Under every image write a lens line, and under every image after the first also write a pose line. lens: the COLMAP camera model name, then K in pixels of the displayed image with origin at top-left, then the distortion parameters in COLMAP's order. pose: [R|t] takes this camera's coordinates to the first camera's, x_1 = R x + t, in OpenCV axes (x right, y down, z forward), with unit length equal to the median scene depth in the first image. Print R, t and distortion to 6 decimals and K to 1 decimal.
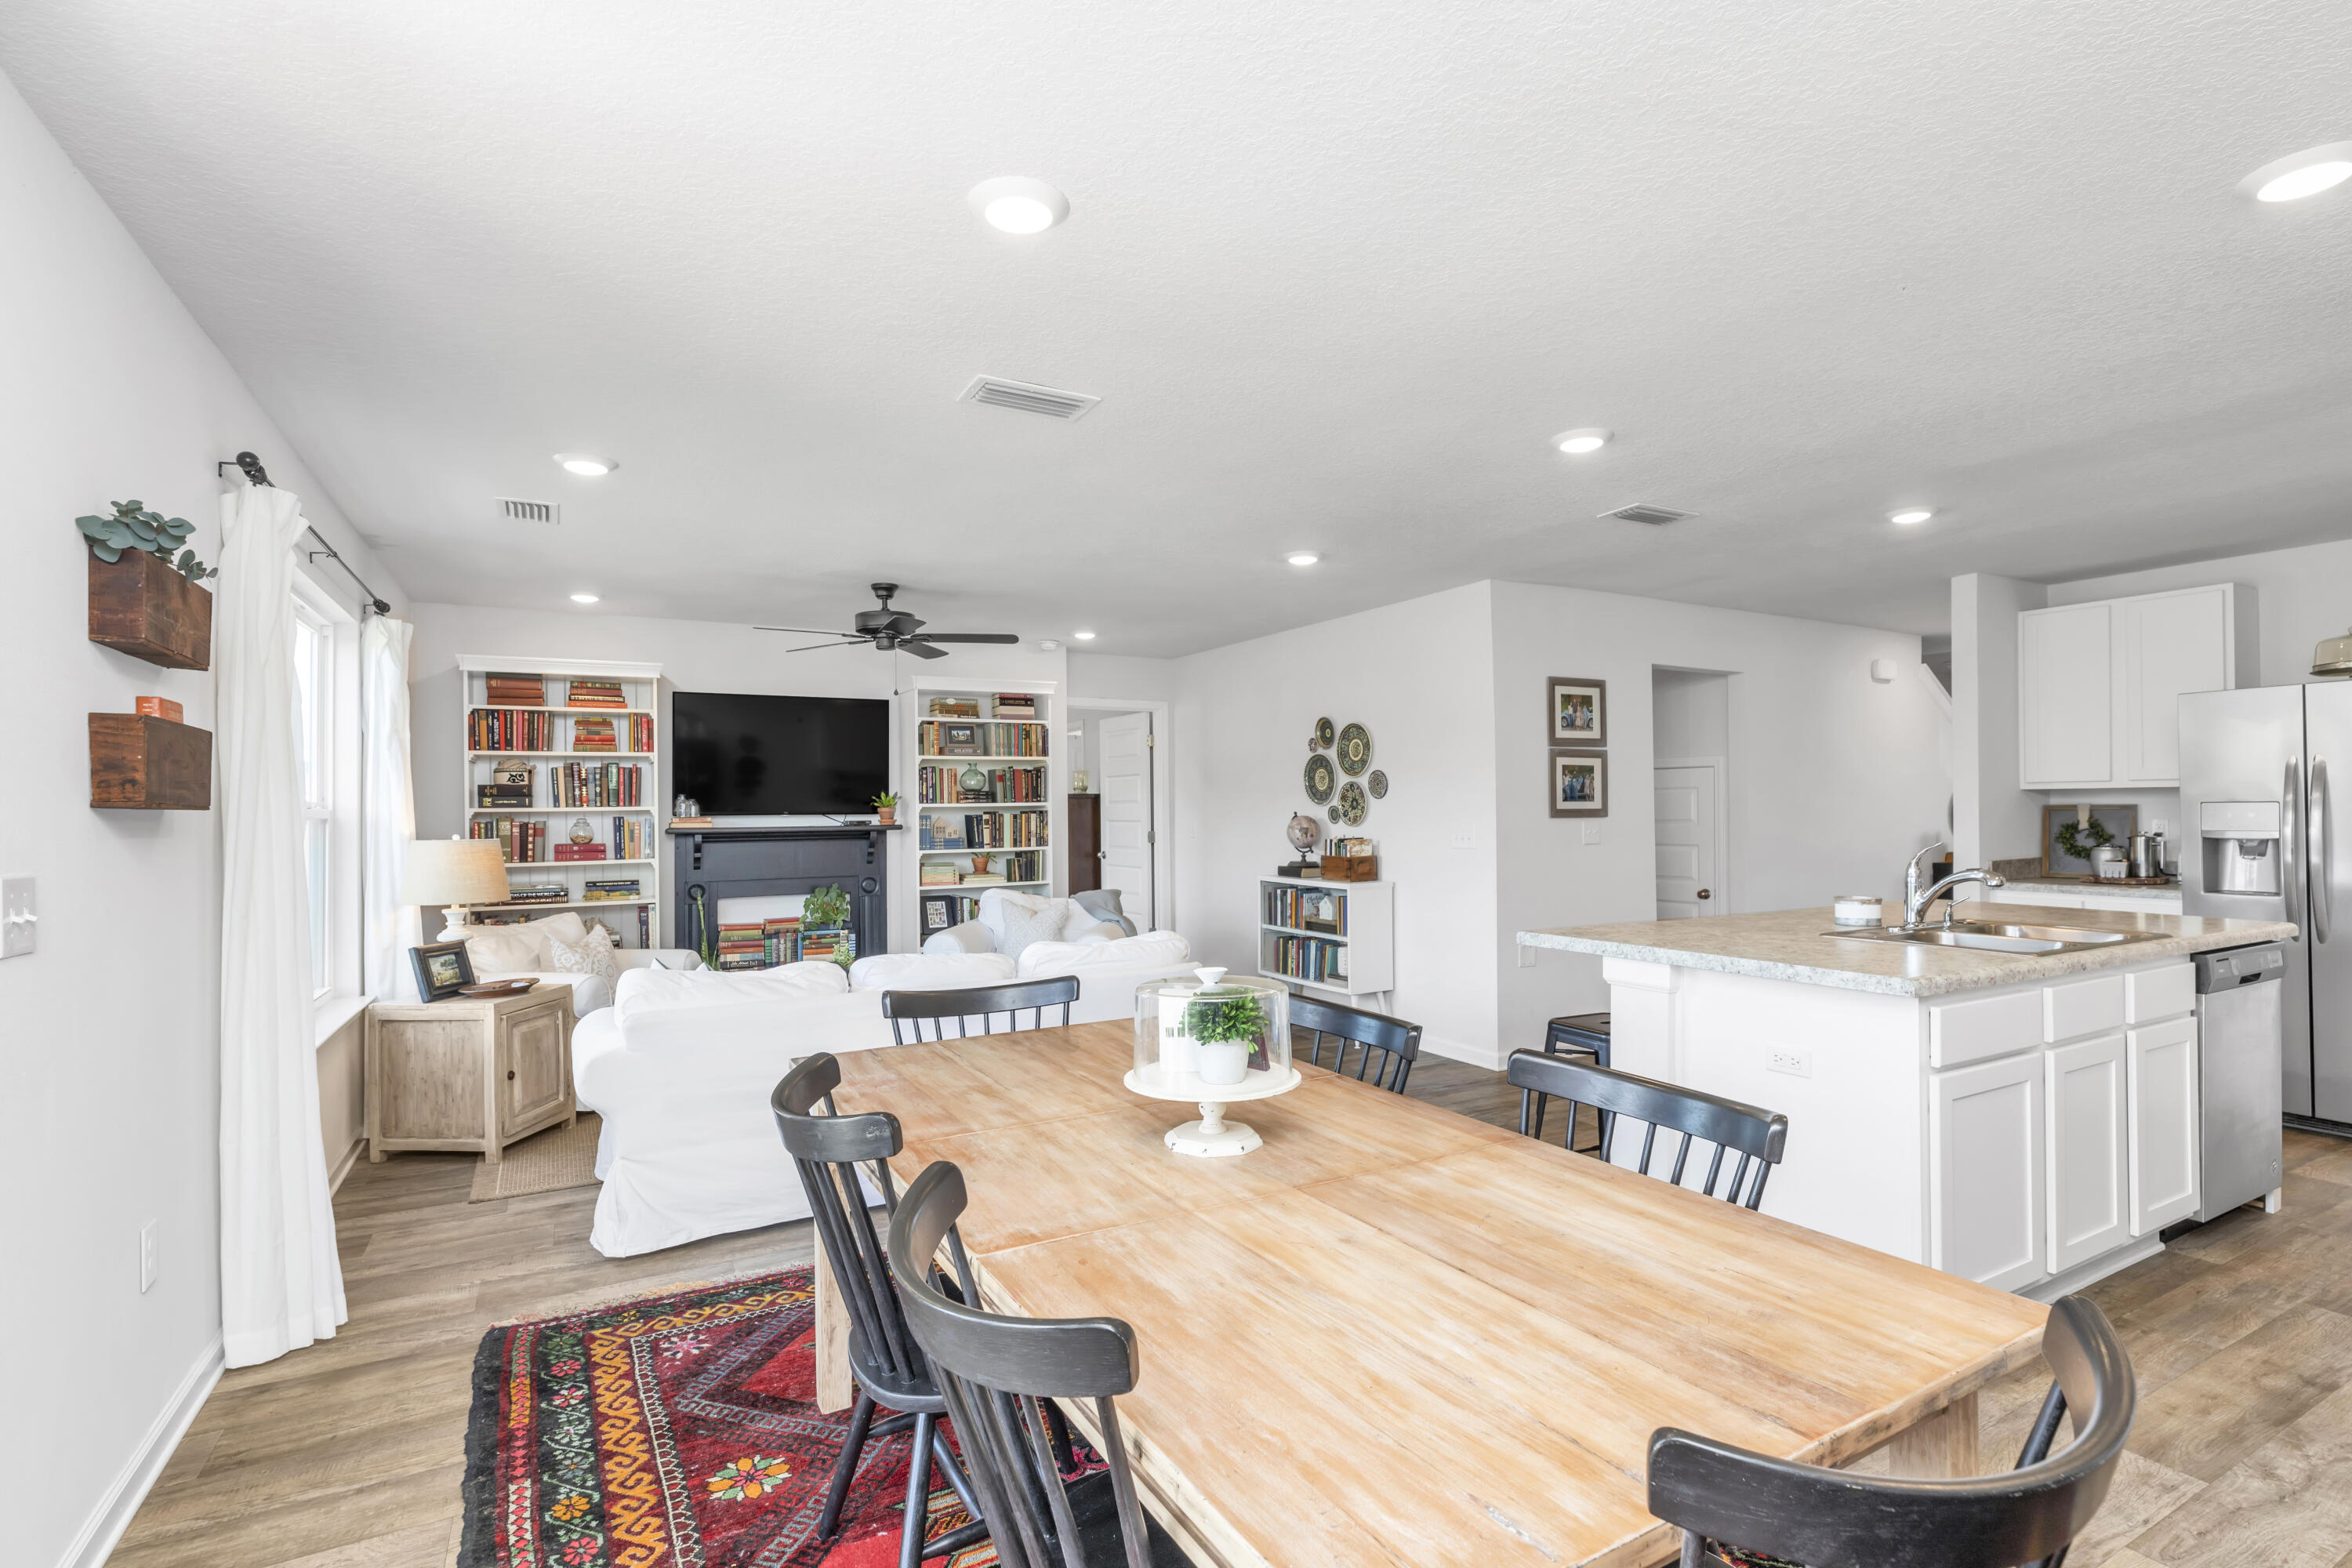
lens RADIAL K [[1105.5, 0, 1183.1], [0, 1105.5, 804.4], [0, 0, 1]] dist [-0.000978, 0.000316]
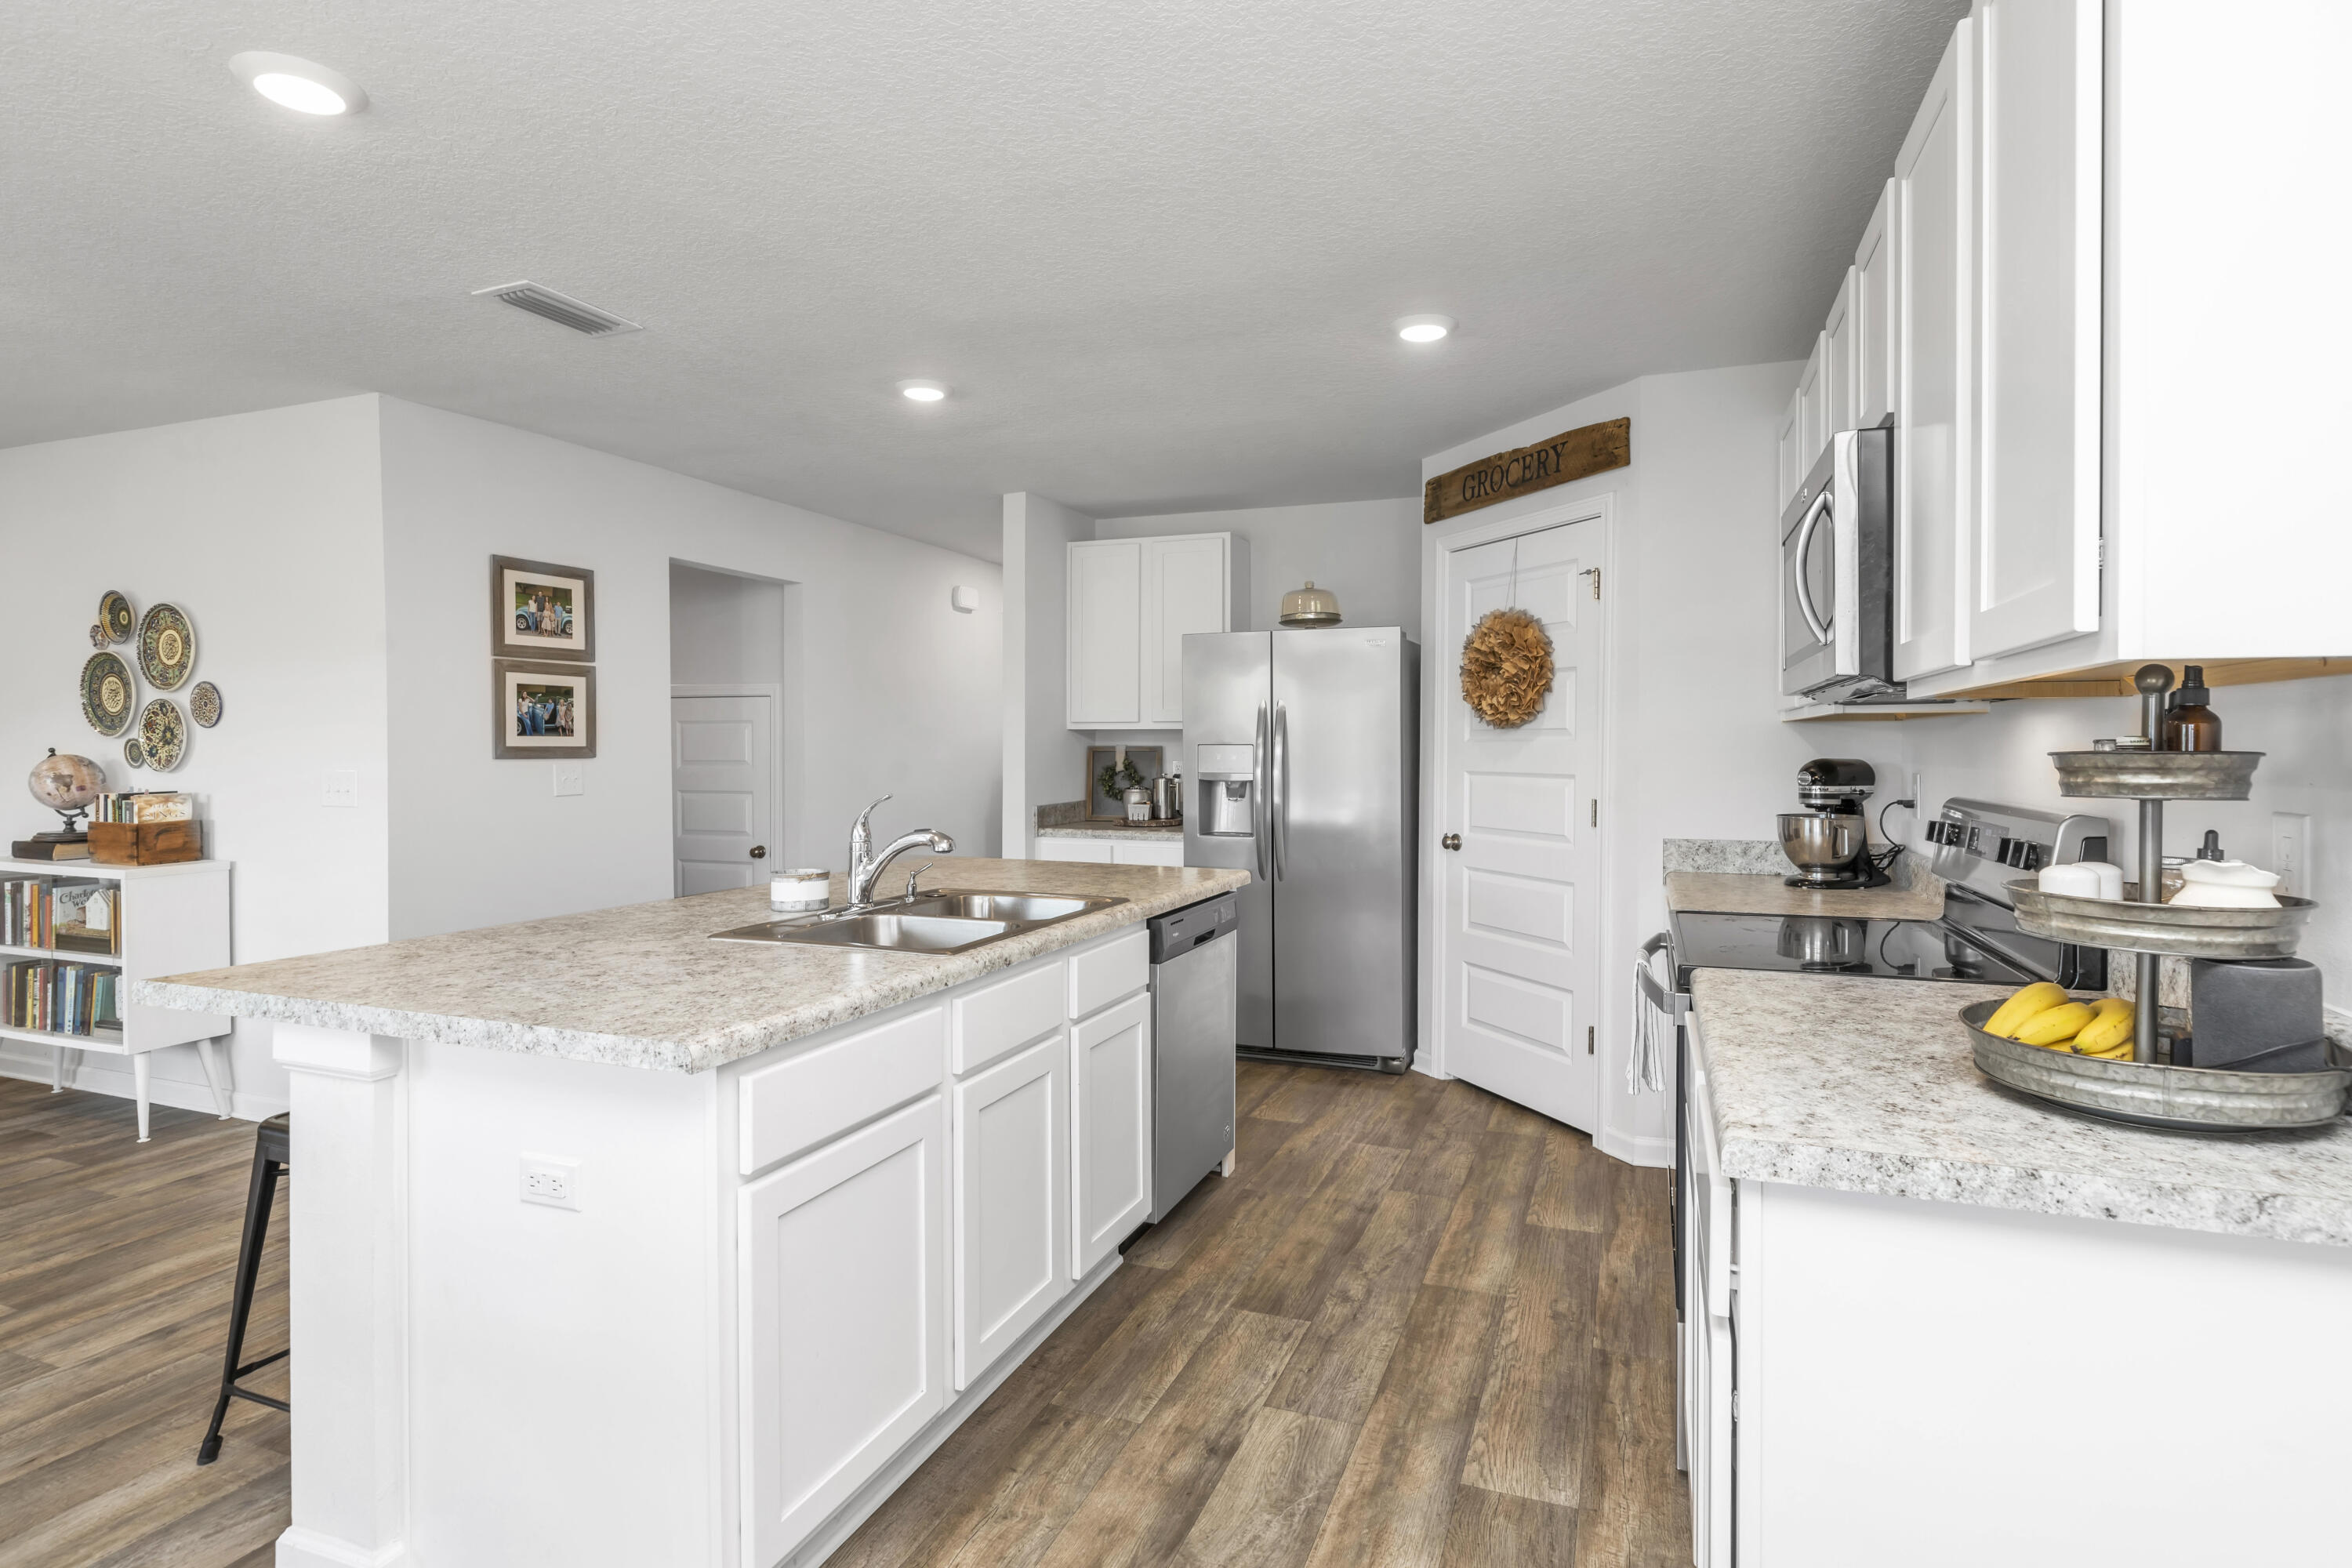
lens RADIAL K [[1203.7, 0, 1176.1], [0, 1203.7, 755.7], [0, 0, 1]] dist [0.018037, 0.000197]
pose [[0.778845, 0.002370, 0.627212, 0.186297], [-0.009920, 0.999914, 0.008540, -0.000659], [-0.627138, -0.012873, 0.778802, 0.138873]]
